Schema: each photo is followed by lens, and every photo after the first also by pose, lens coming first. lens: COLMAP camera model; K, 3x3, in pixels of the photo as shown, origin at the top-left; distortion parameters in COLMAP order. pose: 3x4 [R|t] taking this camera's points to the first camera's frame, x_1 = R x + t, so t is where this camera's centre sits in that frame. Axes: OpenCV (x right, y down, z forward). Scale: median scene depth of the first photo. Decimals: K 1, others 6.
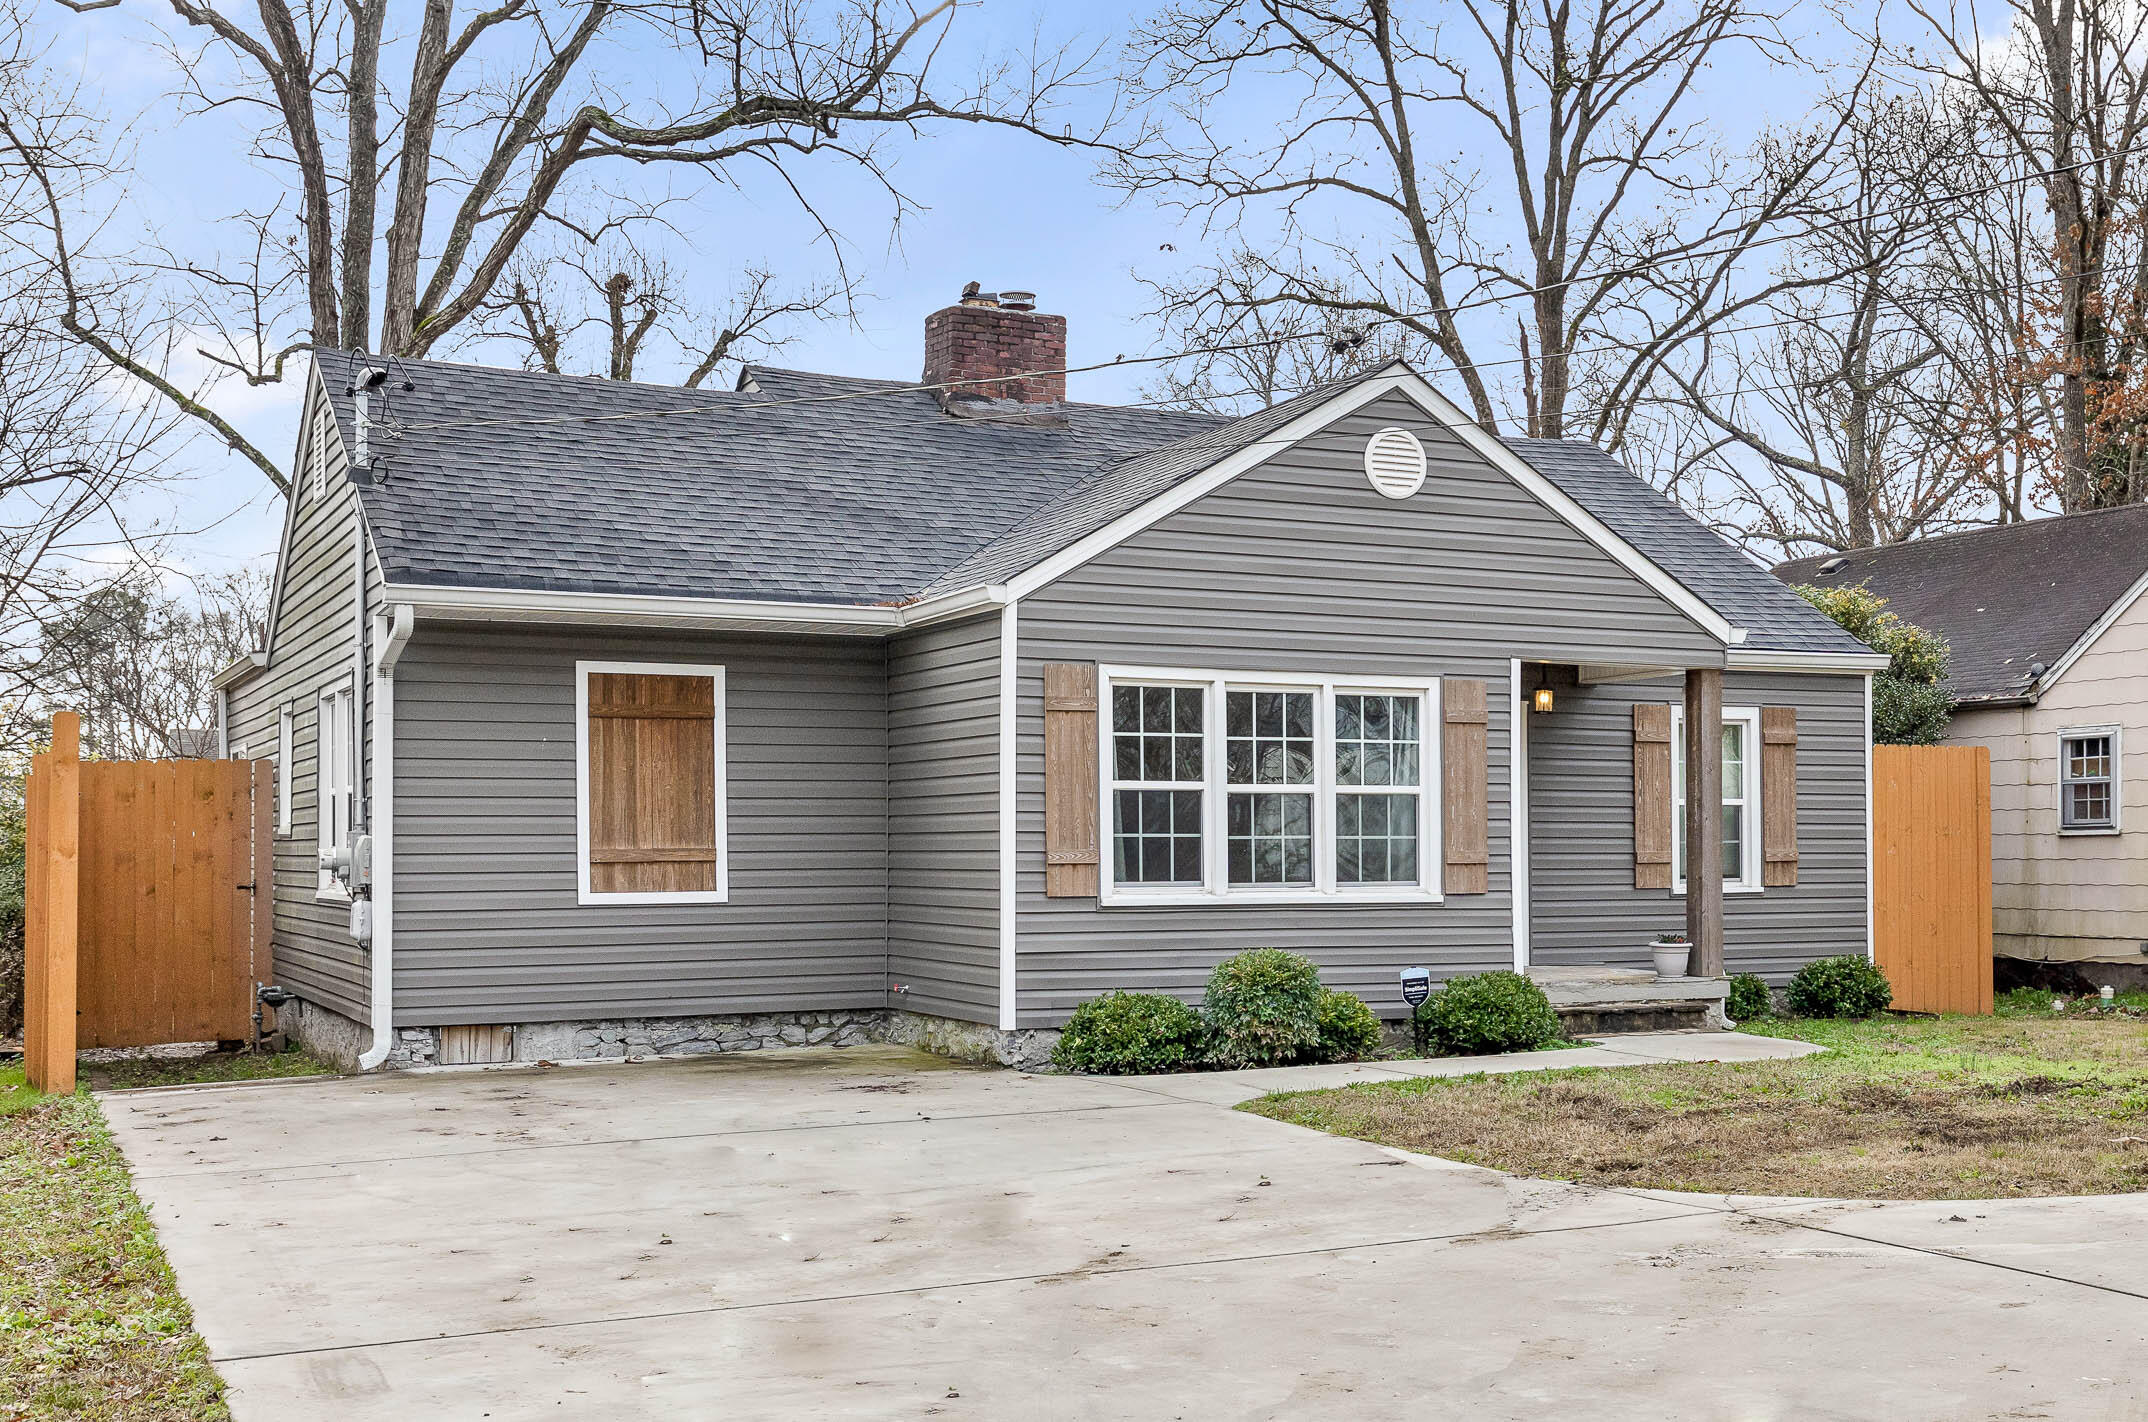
lens RADIAL K [[2090.2, 0, 1074.0], [0, 2090.2, 747.2], [0, 0, 1]] dist [0.000972, -0.005136]
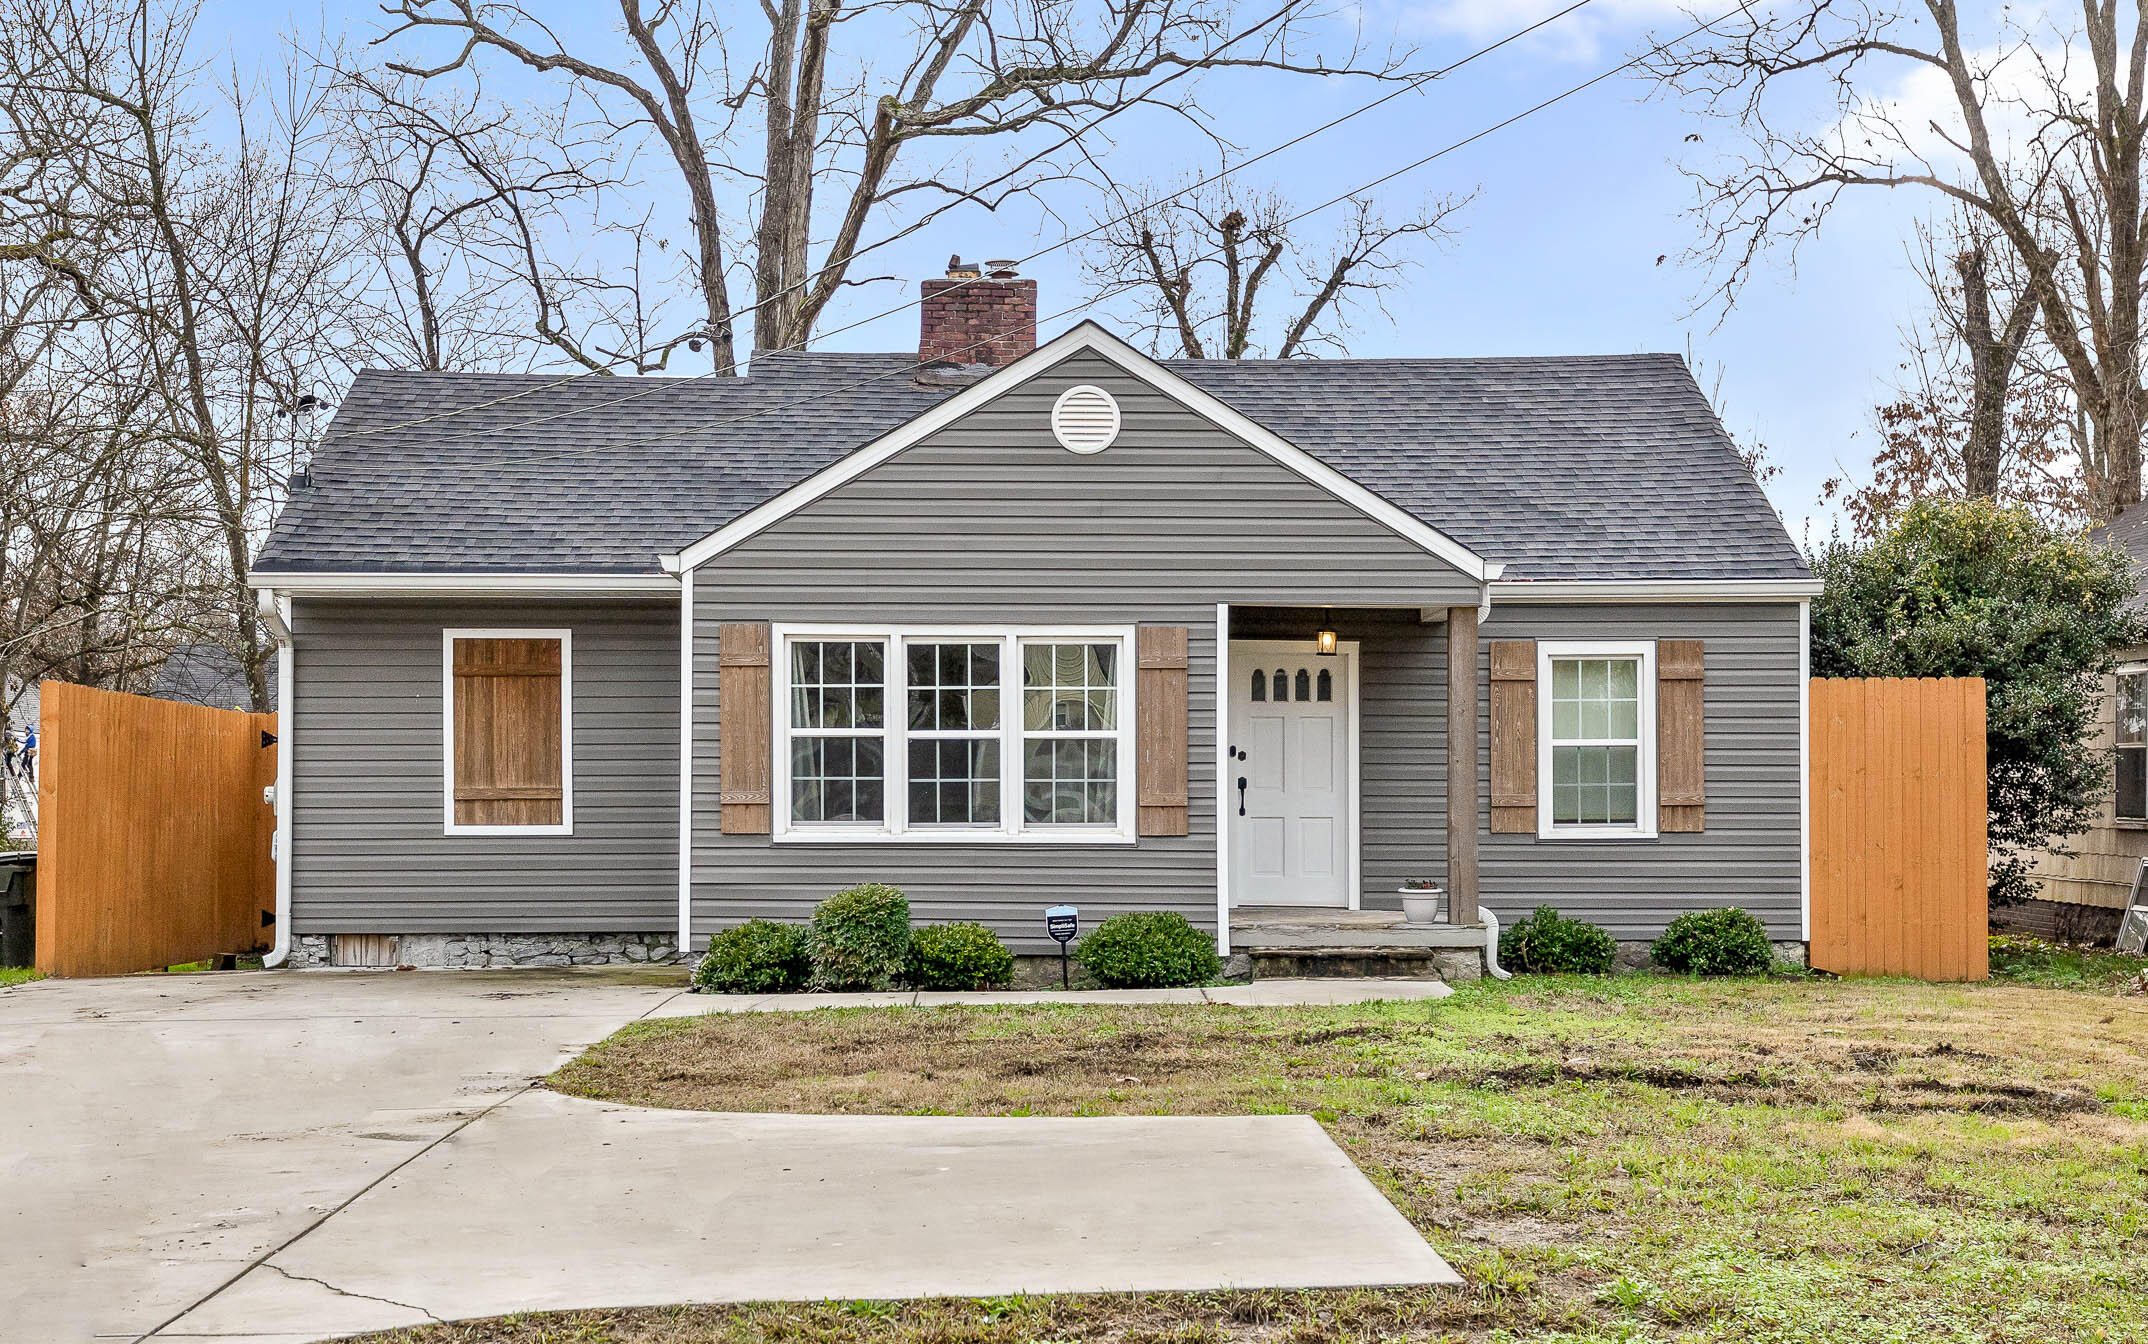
lens RADIAL K [[2182.0, 0, 1074.0], [0, 2182.0, 672.0], [0, 0, 1]] dist [0.003284, 0.006097]
pose [[0.923257, -0.016142, -0.383844, 0.559033], [0.015497, 0.999869, -0.004773, -0.005505], [0.383870, -0.001541, 0.923386, -0.002540]]
